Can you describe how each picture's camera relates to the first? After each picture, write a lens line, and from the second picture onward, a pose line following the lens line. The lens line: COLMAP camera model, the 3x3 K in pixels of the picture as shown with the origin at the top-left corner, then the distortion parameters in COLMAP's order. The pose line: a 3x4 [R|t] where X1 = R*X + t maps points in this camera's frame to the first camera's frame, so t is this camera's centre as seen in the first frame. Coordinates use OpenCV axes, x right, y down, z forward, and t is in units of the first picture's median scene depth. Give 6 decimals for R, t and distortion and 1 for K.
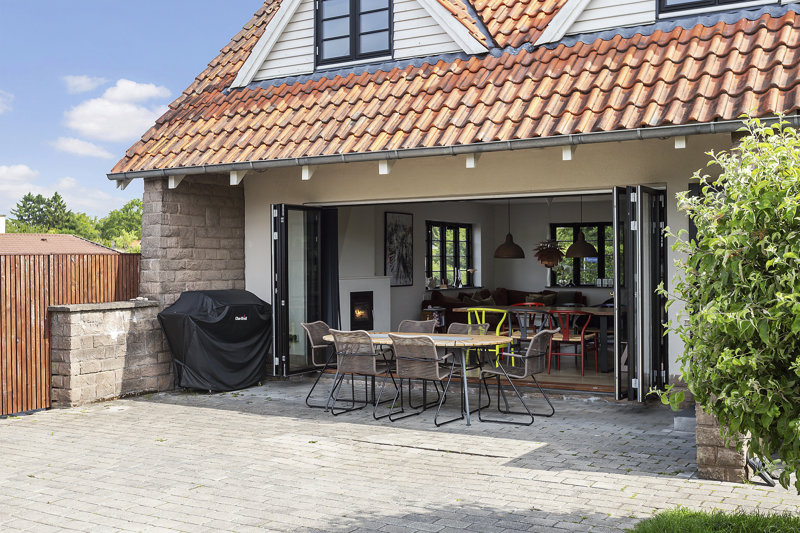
lens RADIAL K [[915.1, 0, 400.0], [0, 915.1, 266.5], [0, 0, 1]] dist [0.000654, 0.000066]
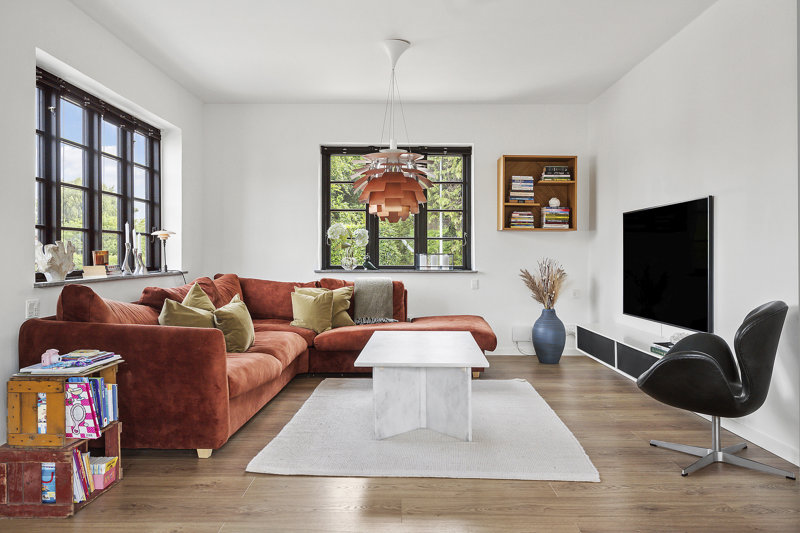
lens RADIAL K [[652.0, 0, 400.0], [0, 652.0, 266.5], [0, 0, 1]] dist [0.000342, -0.000397]
pose [[0.867148, -0.000729, 0.498050, 0.025954], [-0.003771, 0.999961, 0.008029, 0.019207], [-0.498036, -0.008841, 0.867111, 0.781933]]
